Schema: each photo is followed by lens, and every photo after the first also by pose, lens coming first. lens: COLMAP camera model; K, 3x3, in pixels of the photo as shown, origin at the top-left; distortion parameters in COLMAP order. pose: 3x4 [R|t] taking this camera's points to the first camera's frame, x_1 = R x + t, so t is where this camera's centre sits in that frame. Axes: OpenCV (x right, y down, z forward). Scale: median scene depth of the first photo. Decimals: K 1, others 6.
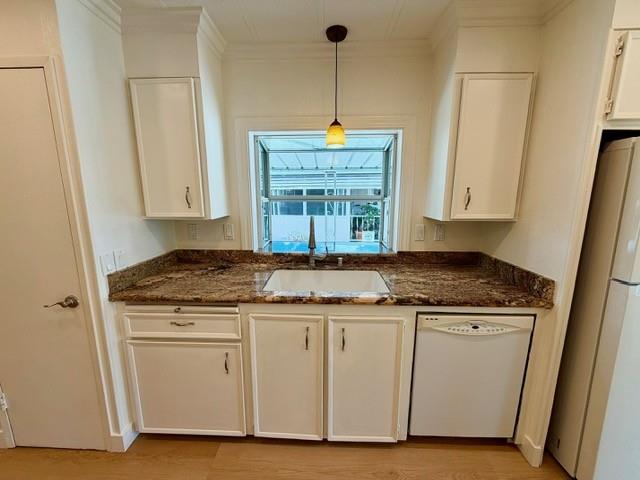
lens RADIAL K [[257.0, 0, 320.0], [0, 257.0, 240.0], [0, 0, 1]] dist [-0.000343, -0.000031]
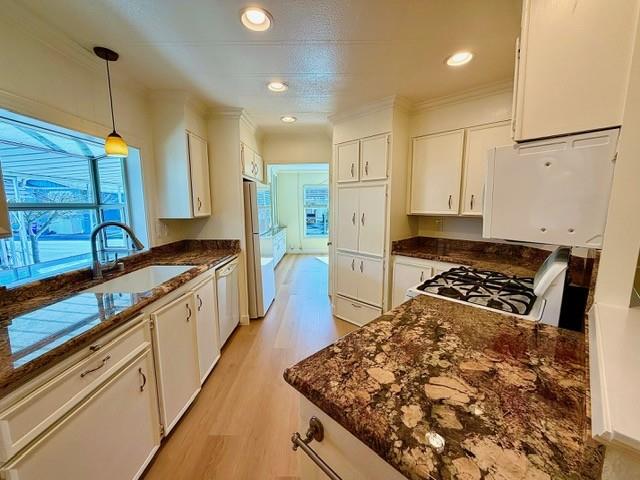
lens RADIAL K [[257.0, 0, 320.0], [0, 257.0, 240.0], [0, 0, 1]] dist [-0.000343, -0.000031]
pose [[-0.040649, -0.132358, 0.990368, -1.149738], [0.182434, 0.973542, 0.137597, -0.018504], [-0.982377, 0.186270, -0.015427, 0.268483]]
